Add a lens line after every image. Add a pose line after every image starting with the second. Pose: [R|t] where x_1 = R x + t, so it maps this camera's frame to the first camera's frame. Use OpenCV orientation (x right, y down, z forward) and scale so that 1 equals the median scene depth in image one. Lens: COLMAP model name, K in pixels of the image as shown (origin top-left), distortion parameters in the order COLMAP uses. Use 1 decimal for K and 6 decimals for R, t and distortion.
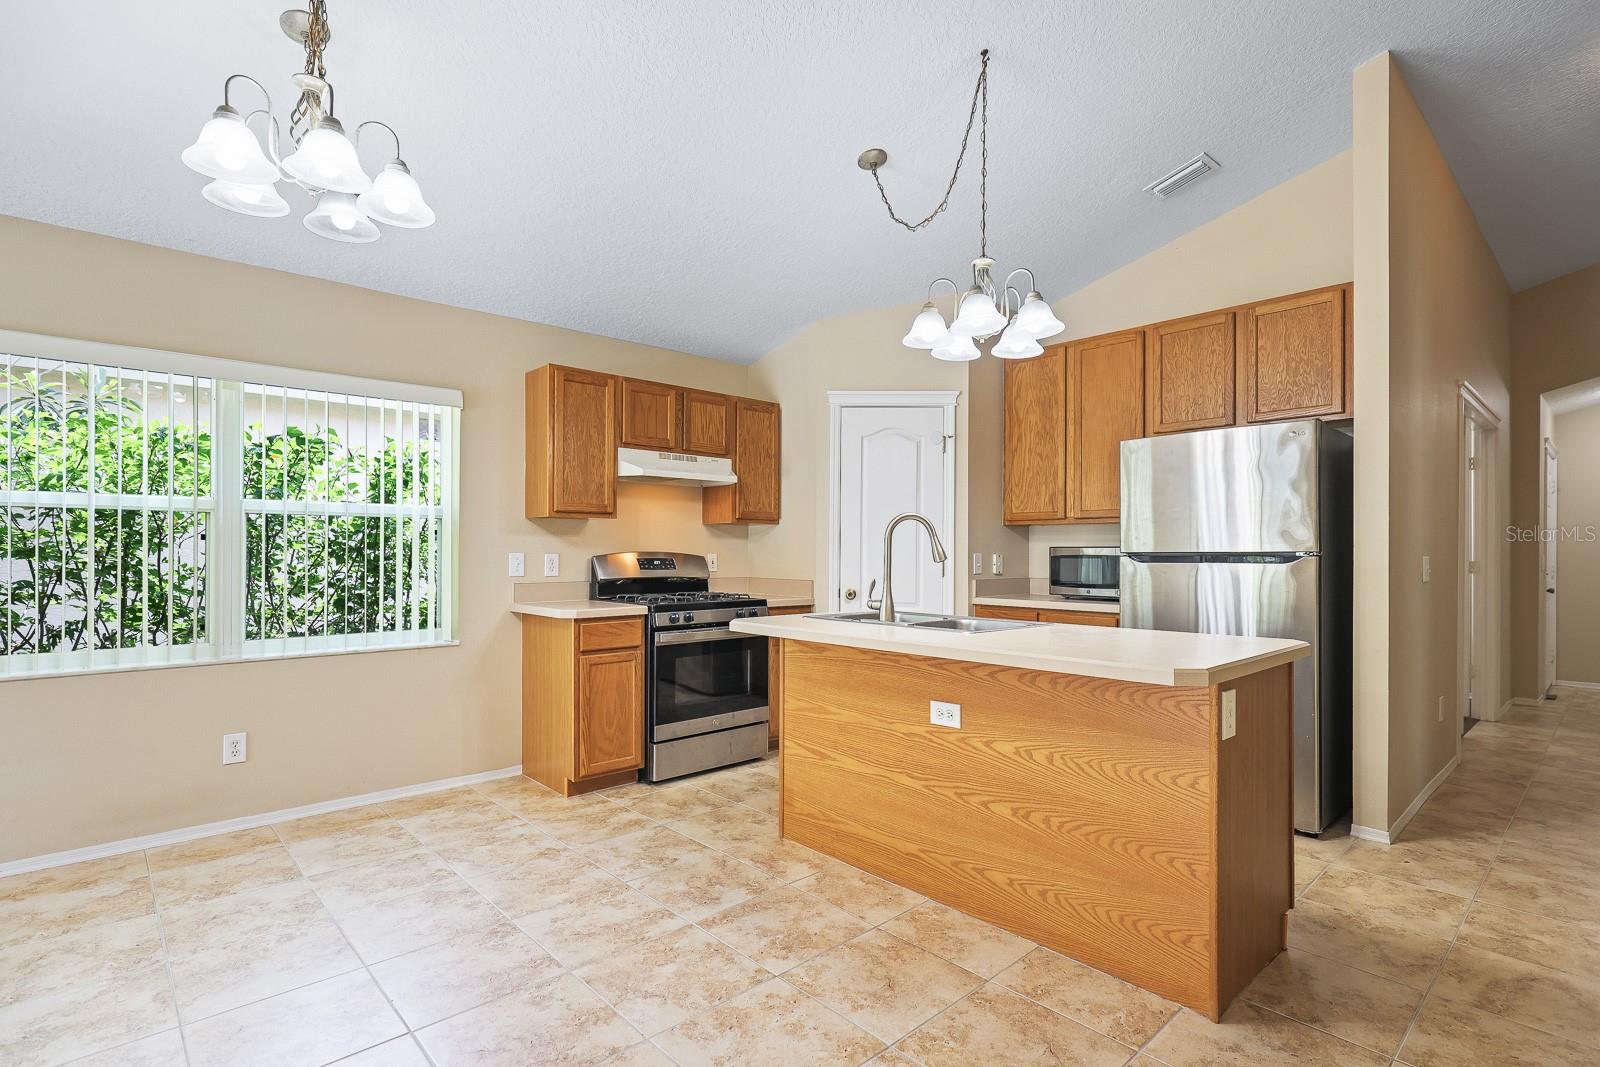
lens RADIAL K [[775.3, 0, 806.3], [0, 775.3, 544.1], [0, 0, 1]] dist [0.000168, 0.000499]
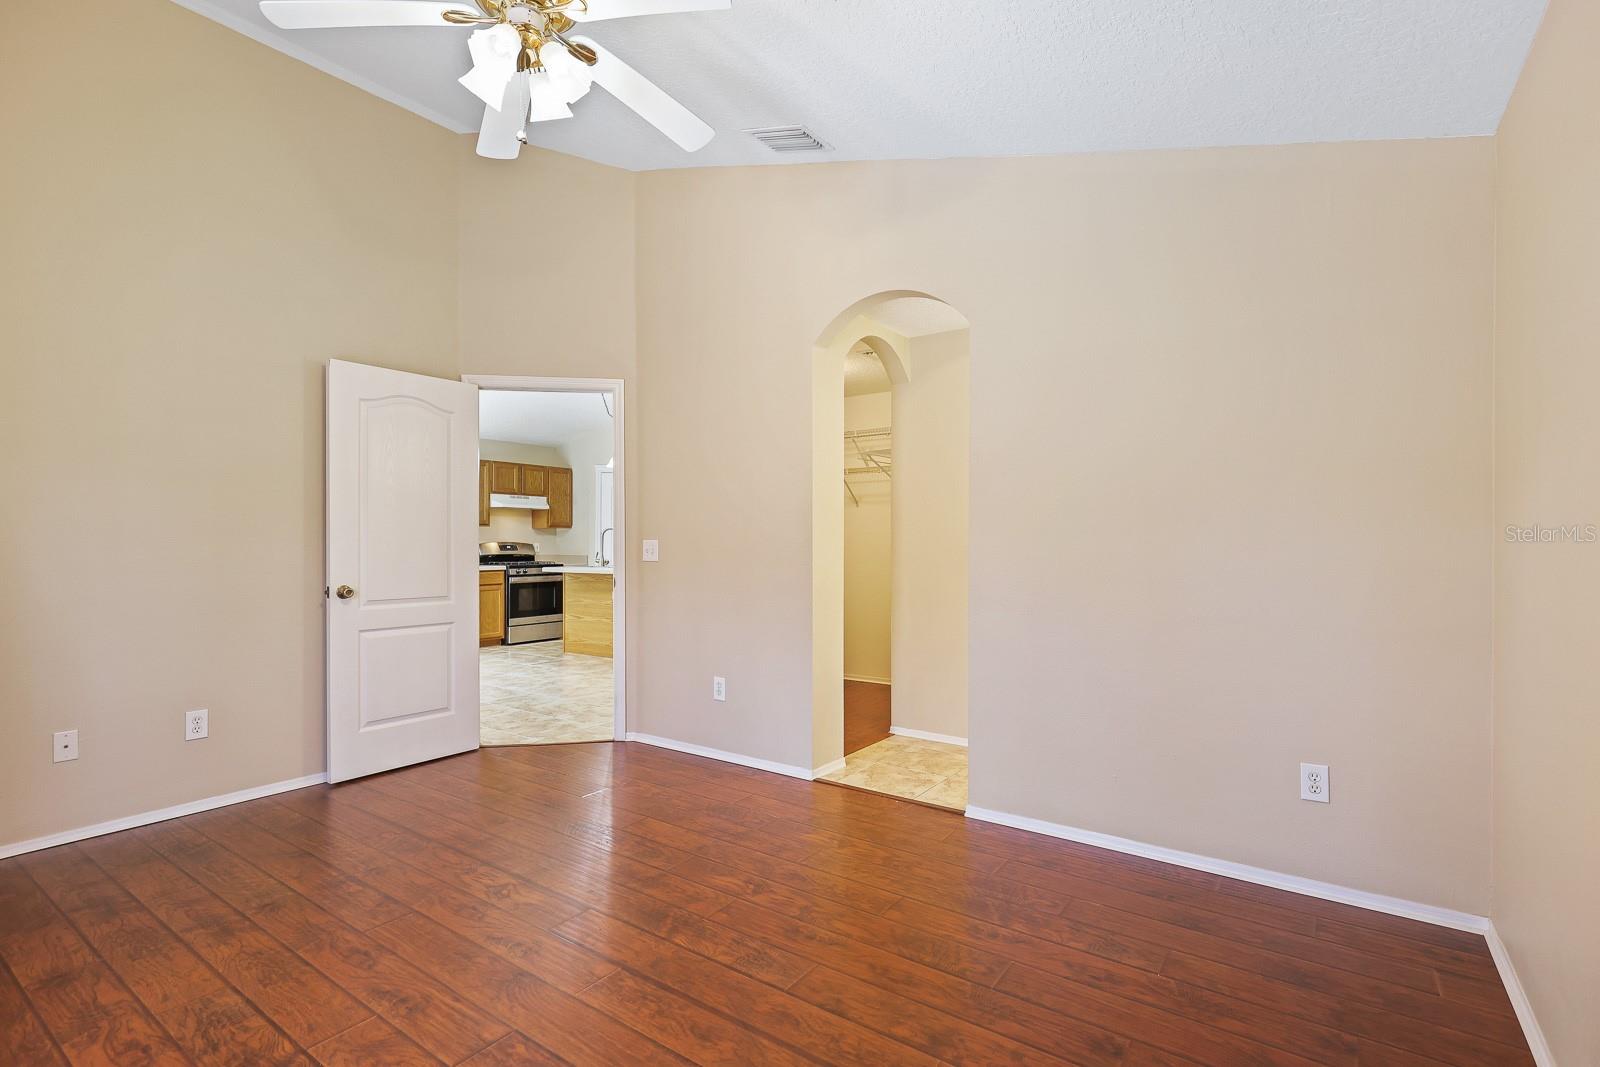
lens RADIAL K [[740.3, 0, 804.7], [0, 740.3, 537.8], [0, 0, 1]] dist [-0.000447, -0.000280]
pose [[0.976917, -0.000654, 0.213620, 0.203641], [-0.000213, 0.999992, 0.004037, -0.012090], [-0.213621, -0.003989, 0.976908, -1.422085]]
